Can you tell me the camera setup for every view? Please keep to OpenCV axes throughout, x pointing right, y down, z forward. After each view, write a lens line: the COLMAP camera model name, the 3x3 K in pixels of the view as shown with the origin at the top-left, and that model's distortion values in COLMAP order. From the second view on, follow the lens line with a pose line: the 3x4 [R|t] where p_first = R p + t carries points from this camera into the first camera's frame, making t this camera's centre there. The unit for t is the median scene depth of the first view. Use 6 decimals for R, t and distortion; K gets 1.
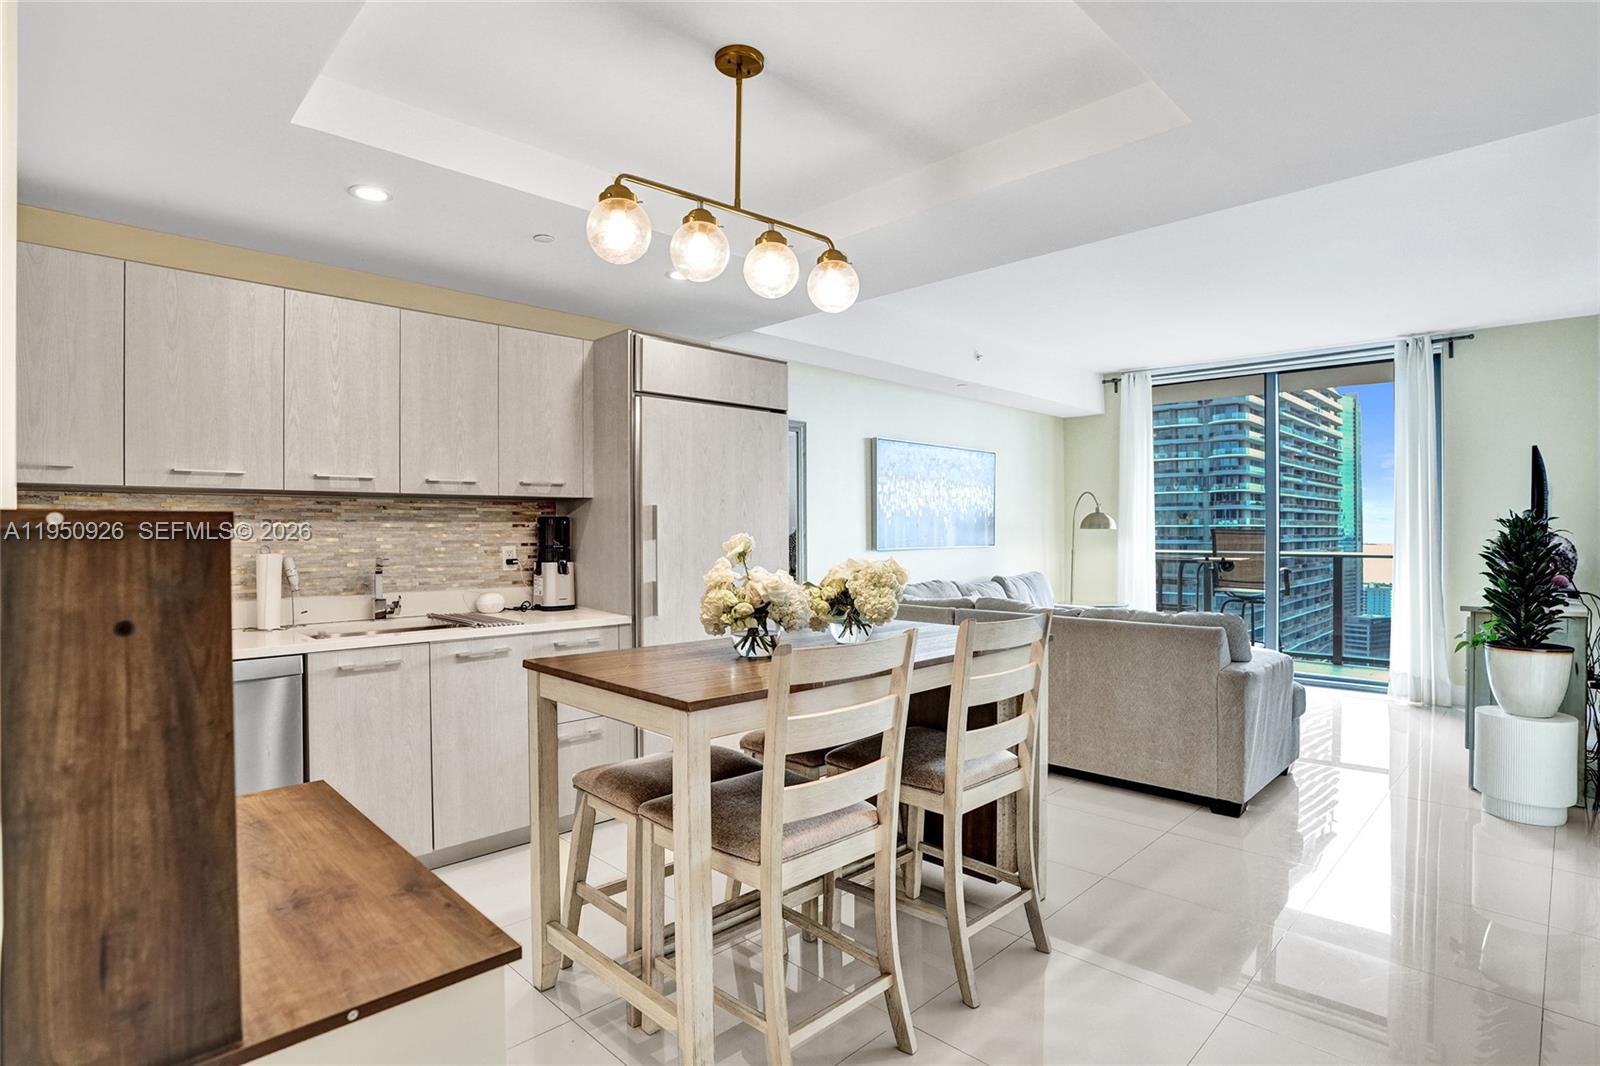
lens RADIAL K [[755.7, 0, 794.7], [0, 755.7, 548.2], [0, 0, 1]] dist [-0.059296, 0.025017]
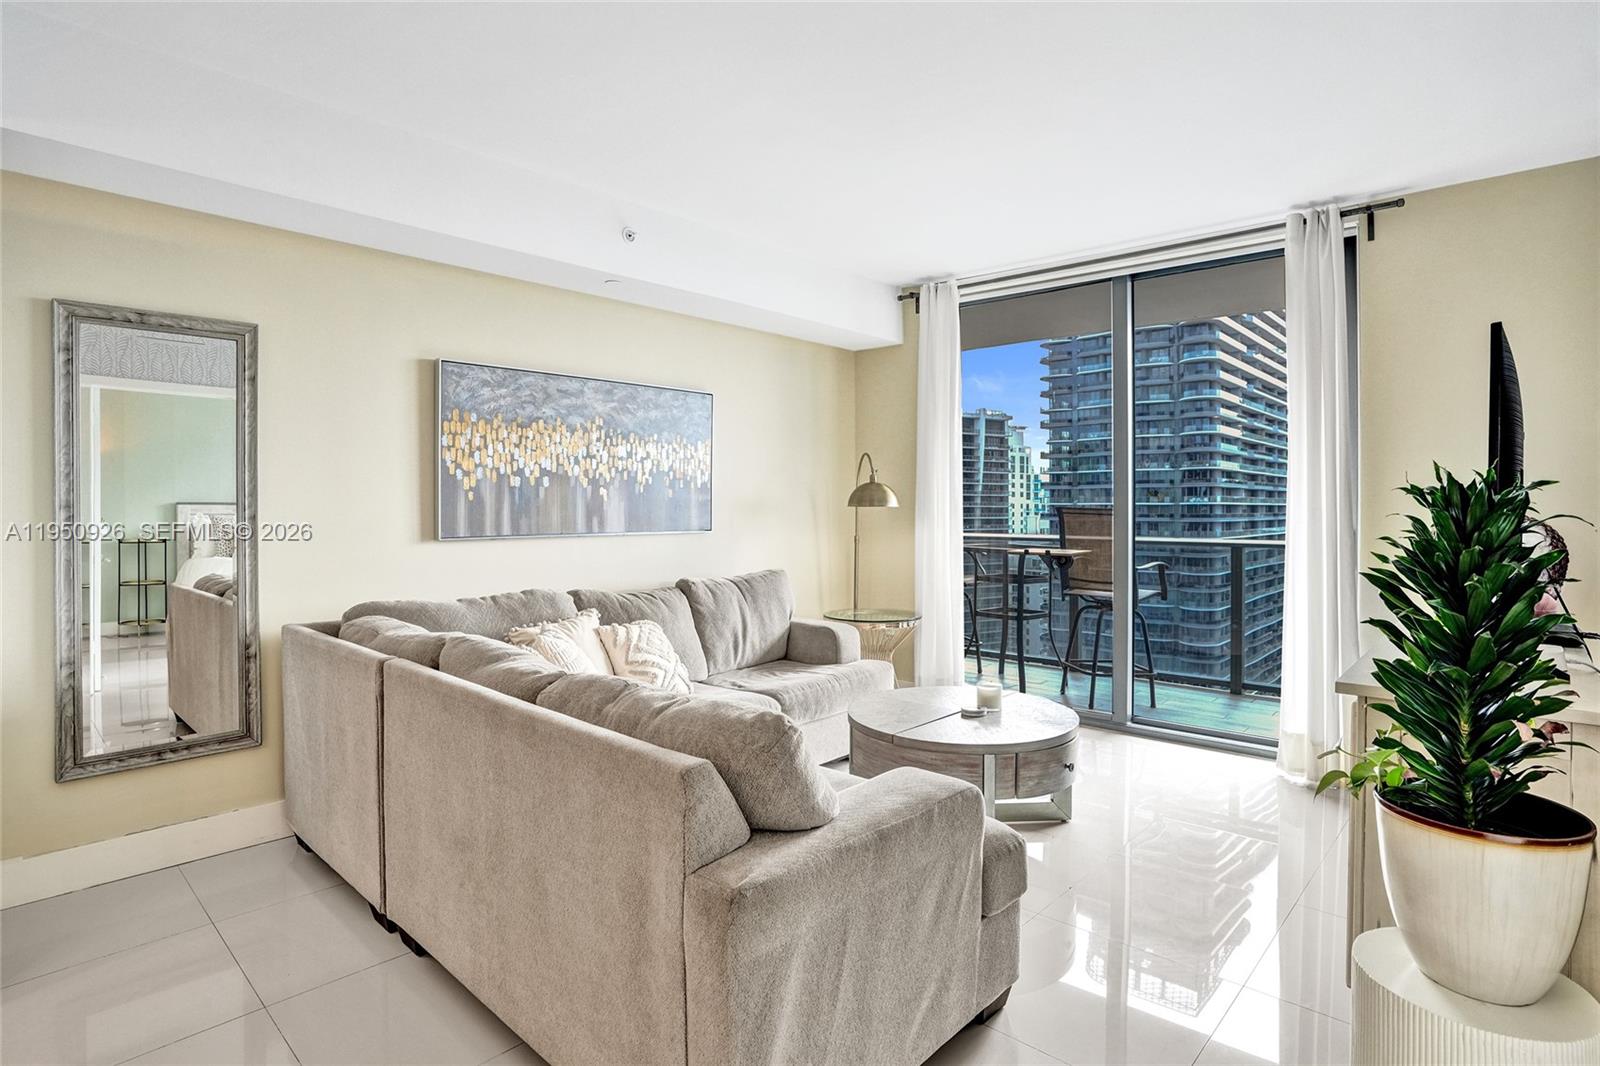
lens RADIAL K [[783.0, 0, 823.2], [0, 783.0, 529.5], [0, 0, 1]] dist [-0.030071, 0.005369]
pose [[0.996883, 0.000379, 0.078897, 0.367796], [-0.000745, 0.999989, 0.004603, -0.010901], [-0.078894, -0.004648, 0.996872, 0.365106]]
